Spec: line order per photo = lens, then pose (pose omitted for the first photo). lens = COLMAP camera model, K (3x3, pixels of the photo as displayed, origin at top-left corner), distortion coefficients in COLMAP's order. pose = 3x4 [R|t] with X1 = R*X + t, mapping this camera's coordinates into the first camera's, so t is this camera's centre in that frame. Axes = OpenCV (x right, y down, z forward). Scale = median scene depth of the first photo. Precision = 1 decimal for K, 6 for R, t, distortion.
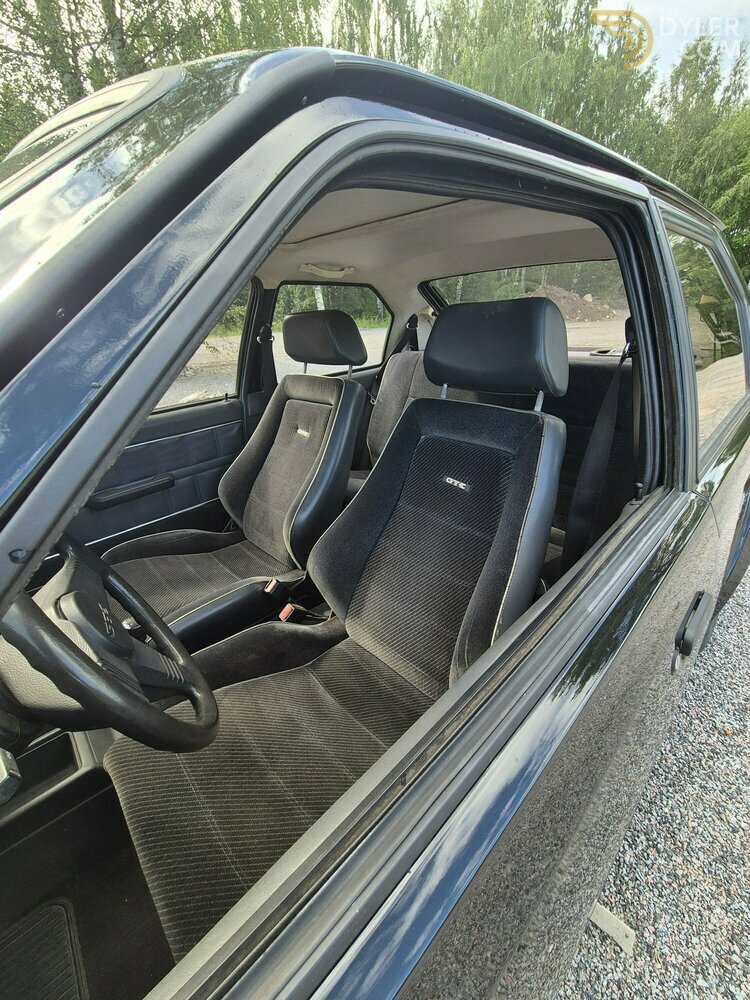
lens RADIAL K [[413.9, 0, 380.3], [0, 413.9, 496.5], [0, 0, 1]] dist [-0.004394, 0.003789]
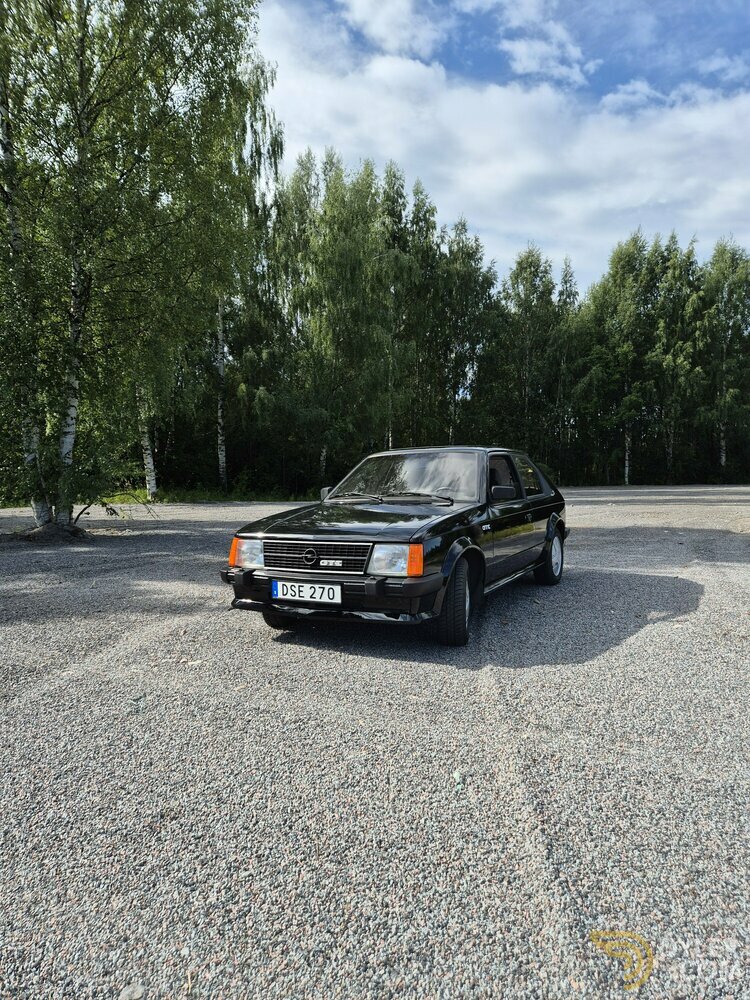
lens RADIAL K [[678.4, 0, 383.3], [0, 678.4, 508.2], [0, 0, 1]] dist [0.065100, -0.024467]
pose [[0.951936, 0.015744, 0.305893, -0.094276], [0.101822, 0.925617, -0.364508, 0.082125], [-0.288879, 0.378135, 0.879524, -0.164368]]
